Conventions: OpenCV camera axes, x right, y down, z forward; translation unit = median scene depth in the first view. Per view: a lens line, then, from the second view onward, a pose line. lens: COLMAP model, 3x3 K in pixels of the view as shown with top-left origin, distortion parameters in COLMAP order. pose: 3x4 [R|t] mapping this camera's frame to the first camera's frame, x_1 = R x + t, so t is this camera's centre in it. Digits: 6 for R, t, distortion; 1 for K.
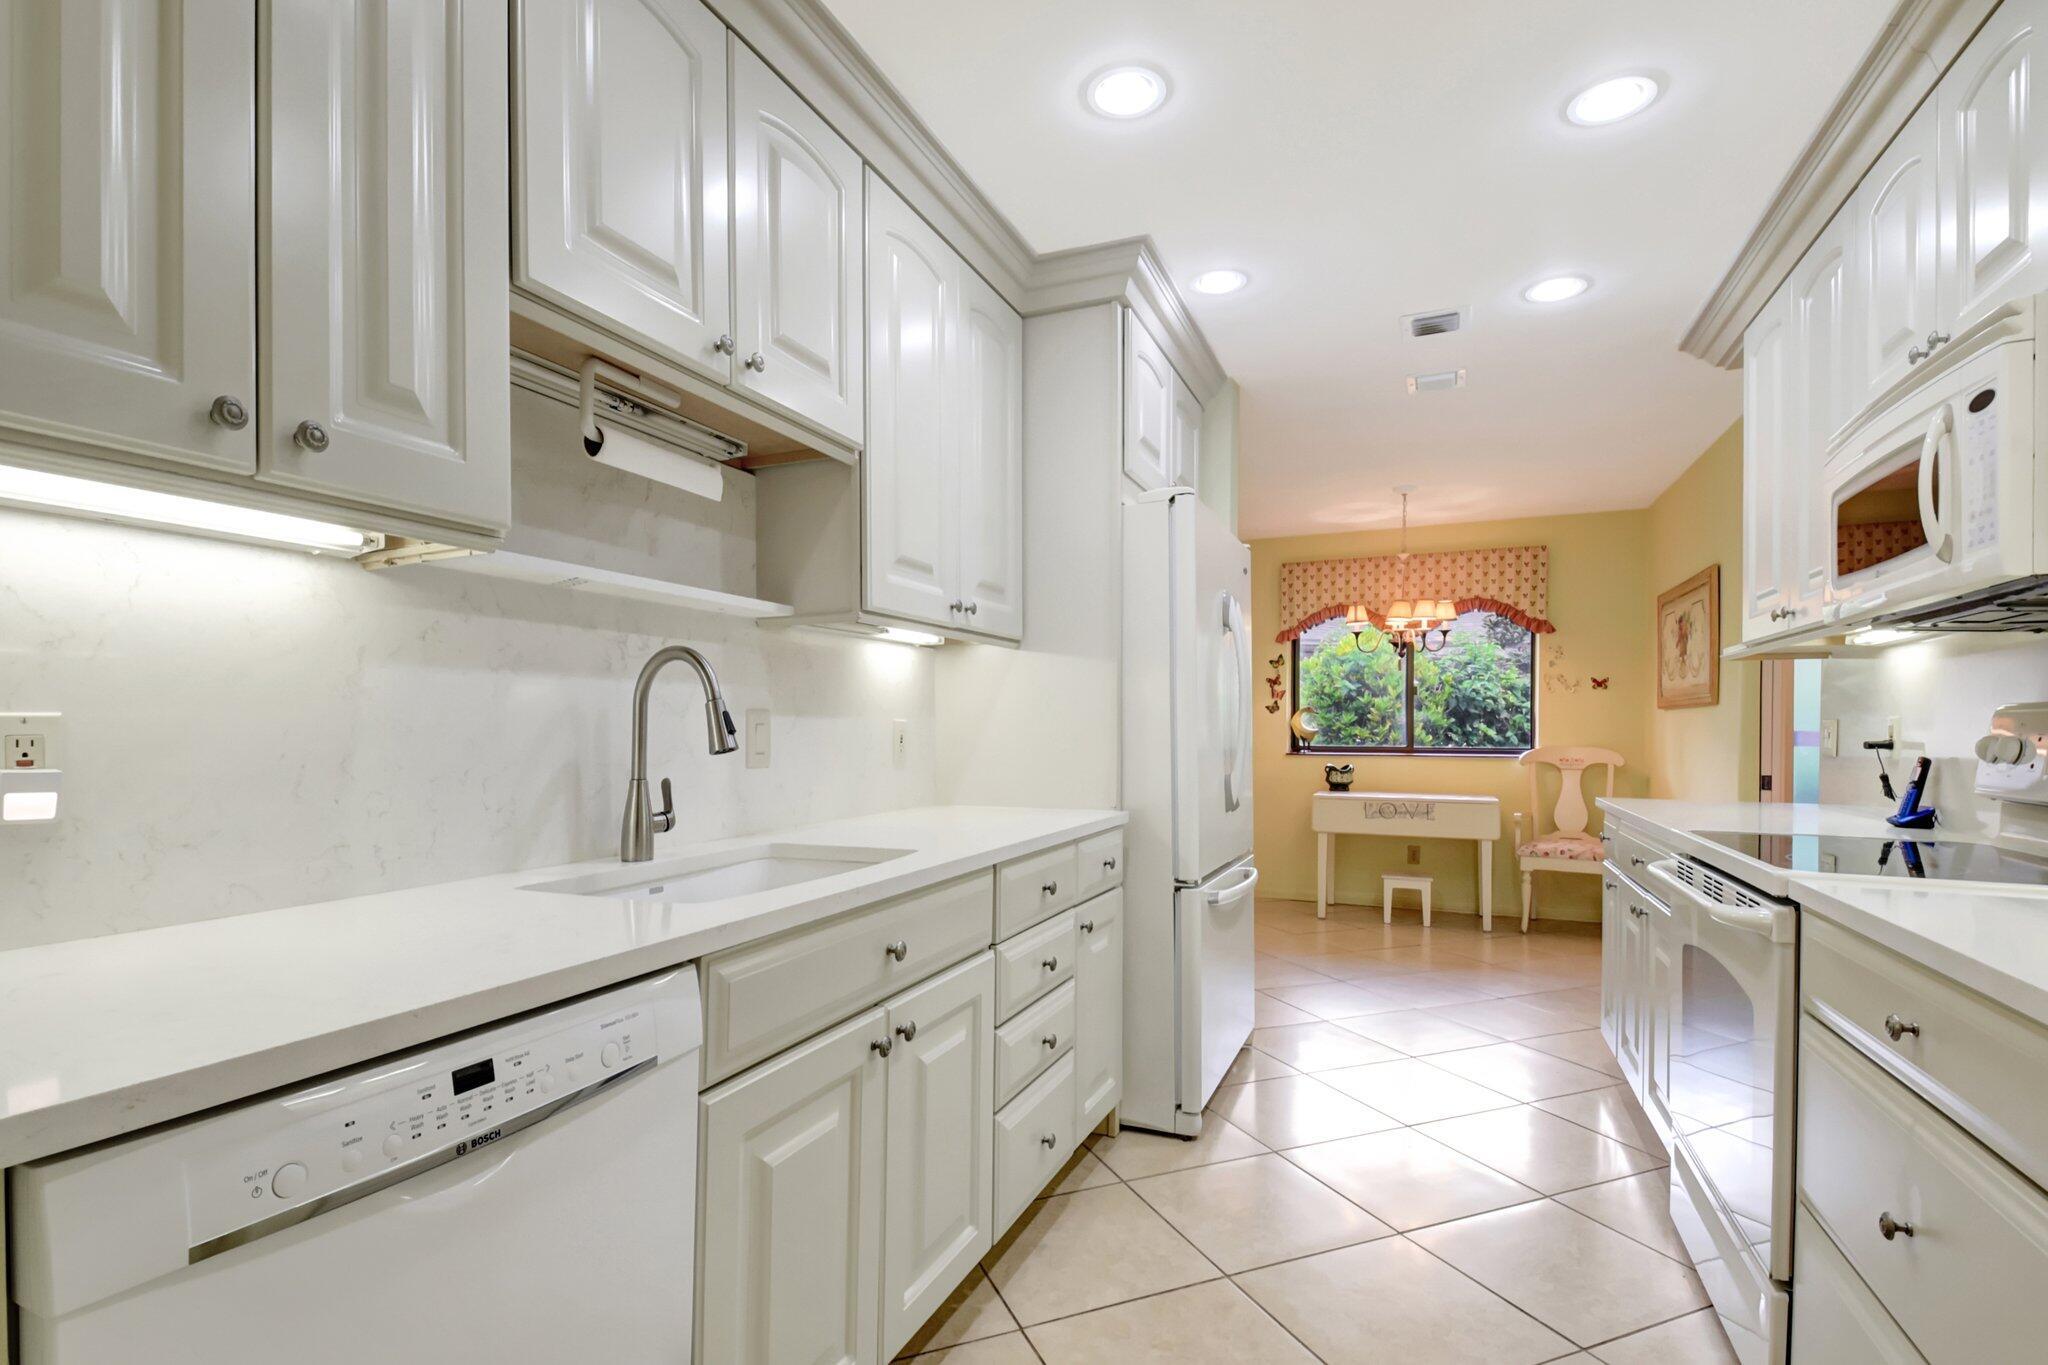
lens RADIAL K [[946.7, 0, 1017.1], [0, 946.7, 724.5], [0, 0, 1]] dist [-0.001438, -0.000638]
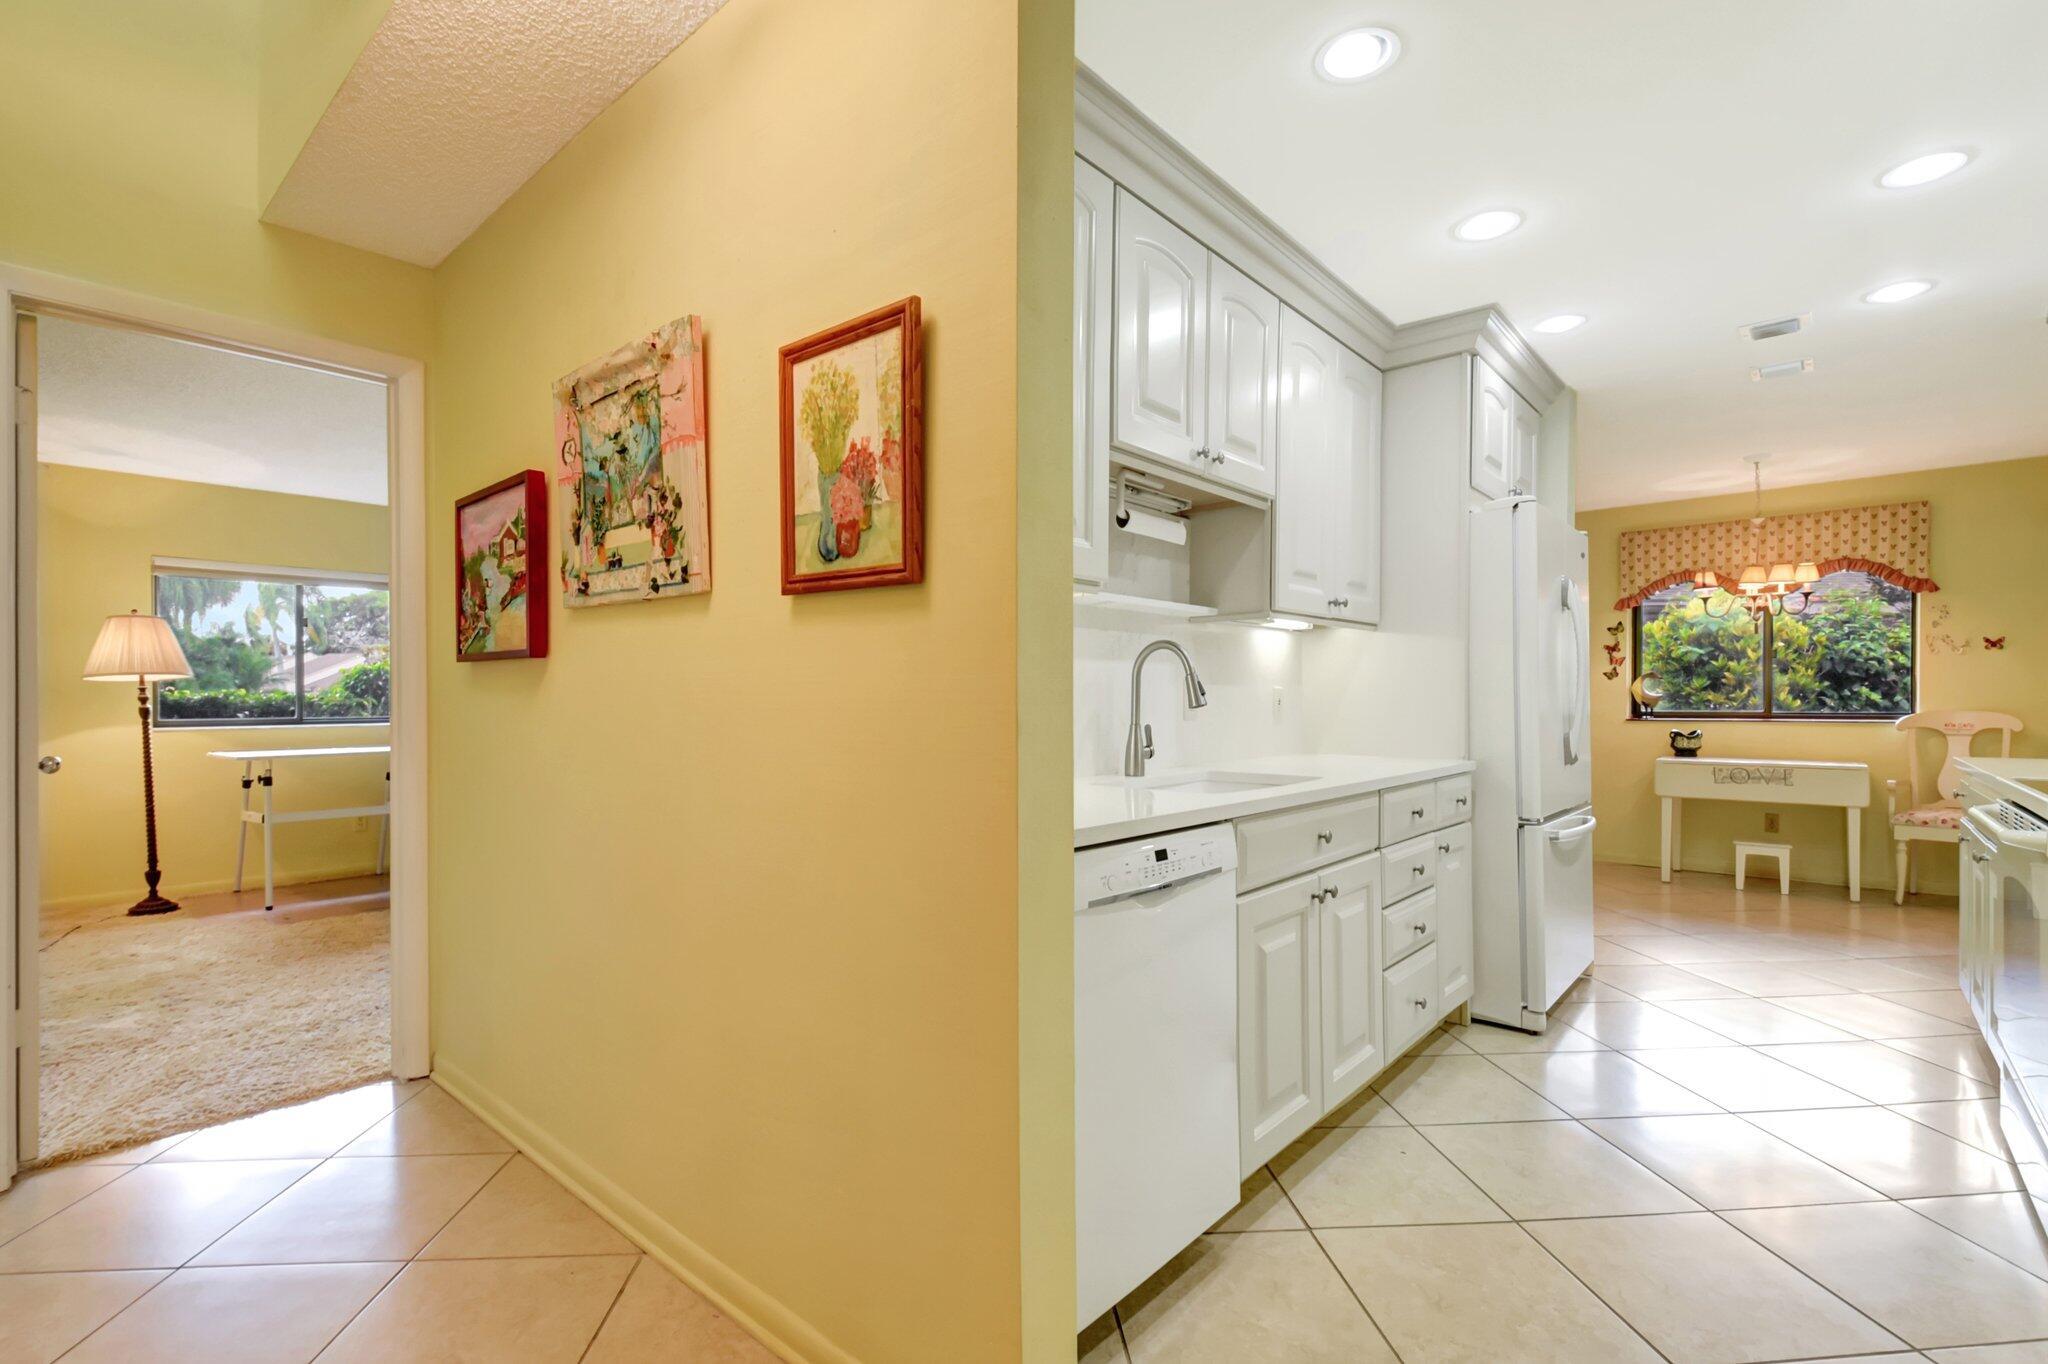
lens RADIAL K [[916.0, 0, 1030.5], [0, 916.0, 705.3], [0, 0, 1]] dist [0.003689, -0.023971]
pose [[0.954668, -0.006023, -0.297612, -0.037767], [0.009773, 0.999890, 0.011115, -0.001454], [0.297513, -0.013520, 0.954622, -0.137813]]
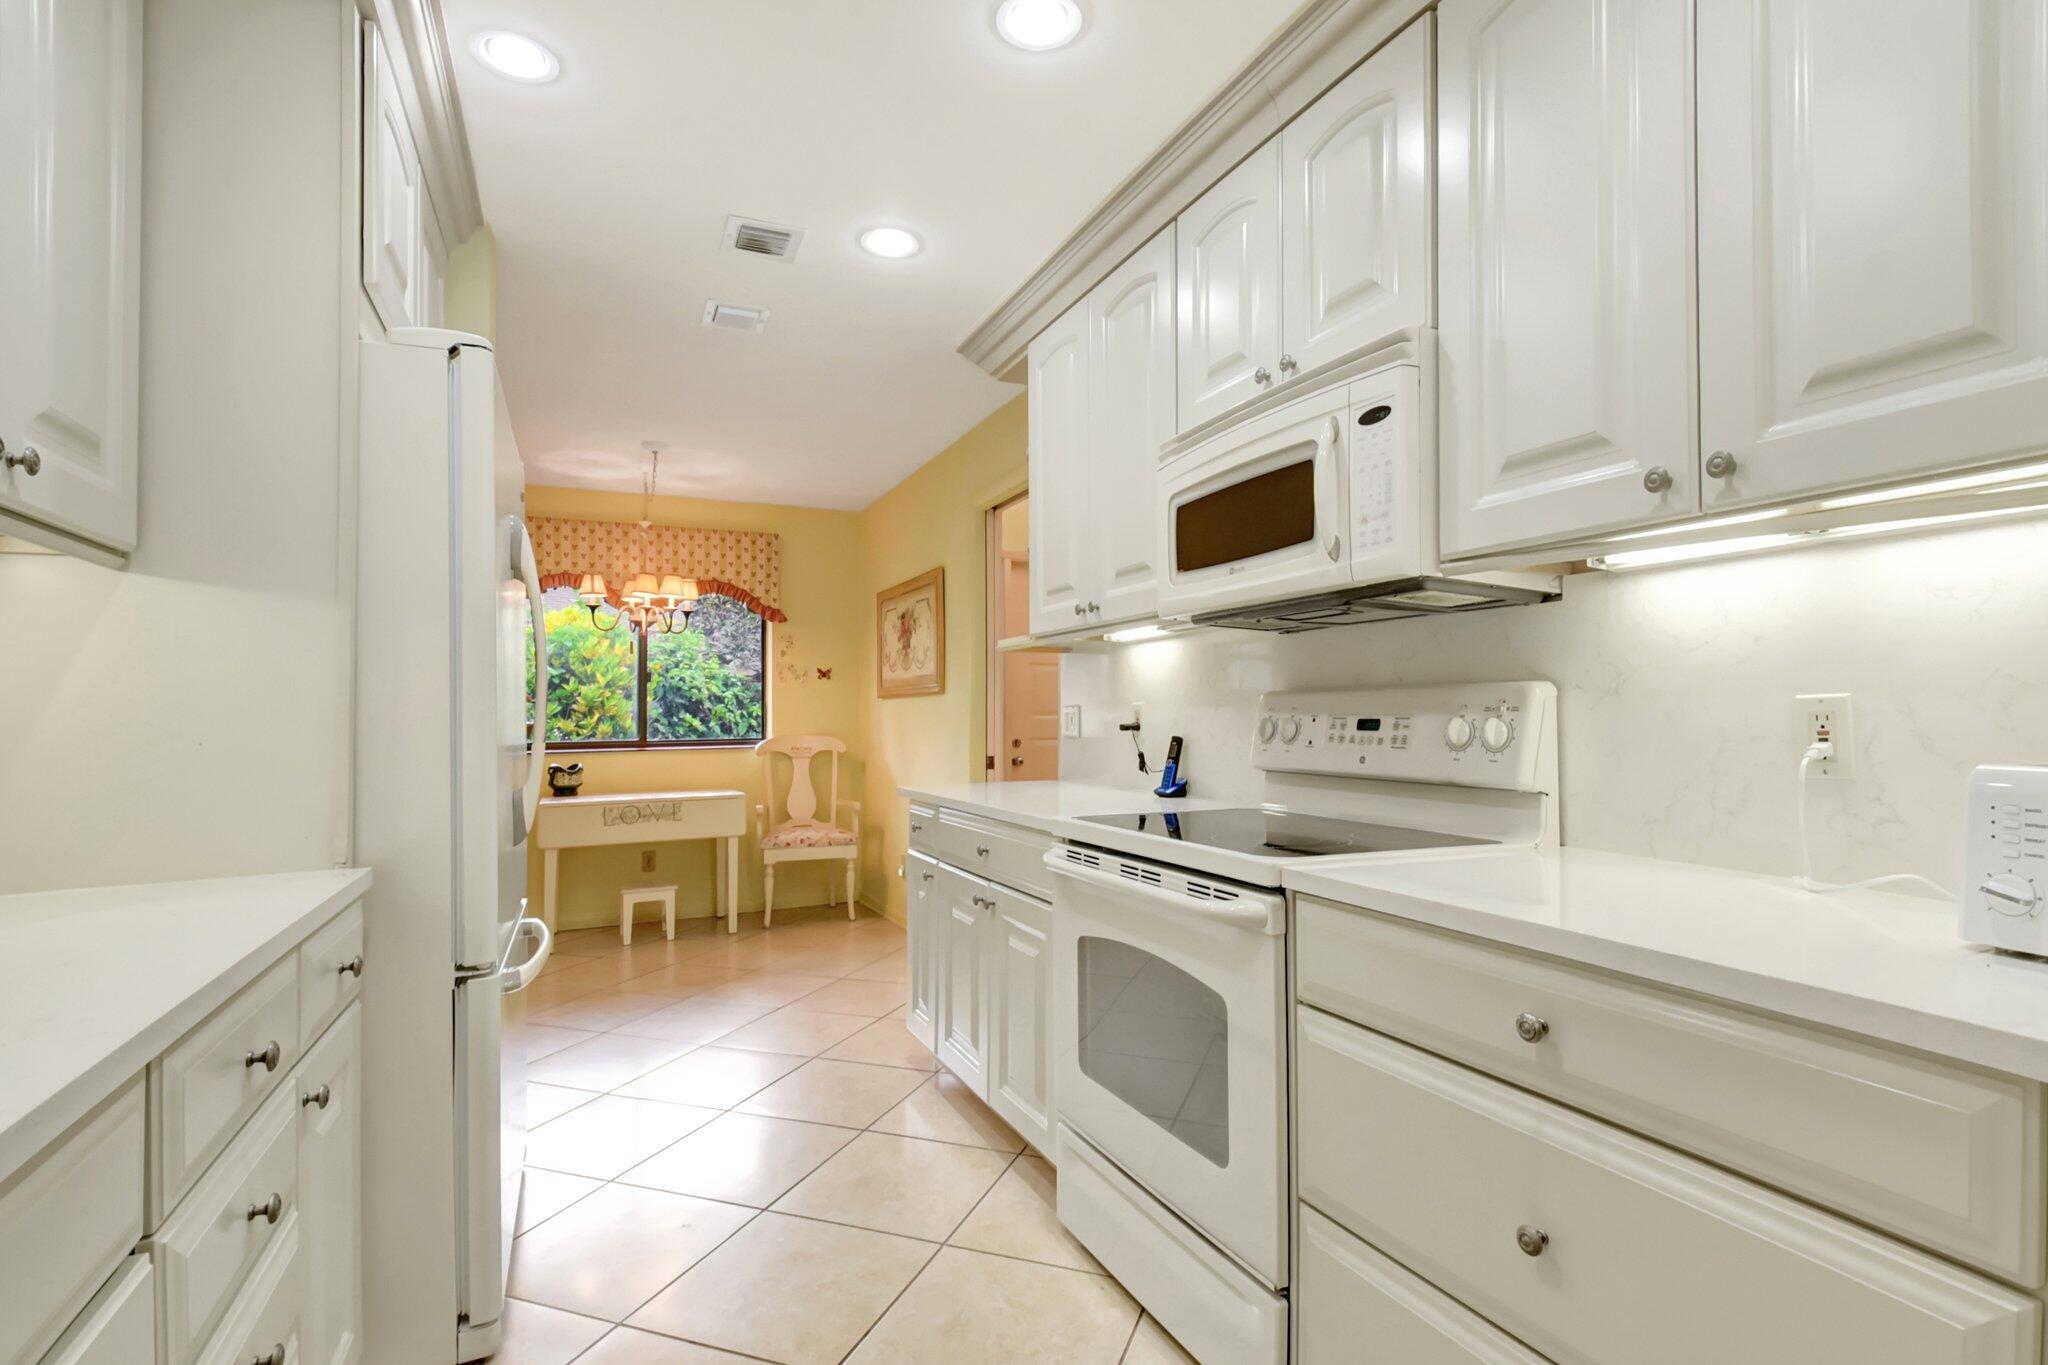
lens RADIAL K [[963.6, 0, 1023.9], [0, 963.6, 712.0], [0, 0, 1]] dist [0.015194, -0.029108]
pose [[0.669175, -0.007804, 0.743064, -0.023625], [0.010633, 0.999943, 0.000926, -0.000065], [-0.743029, 0.007281, 0.669220, 0.132920]]
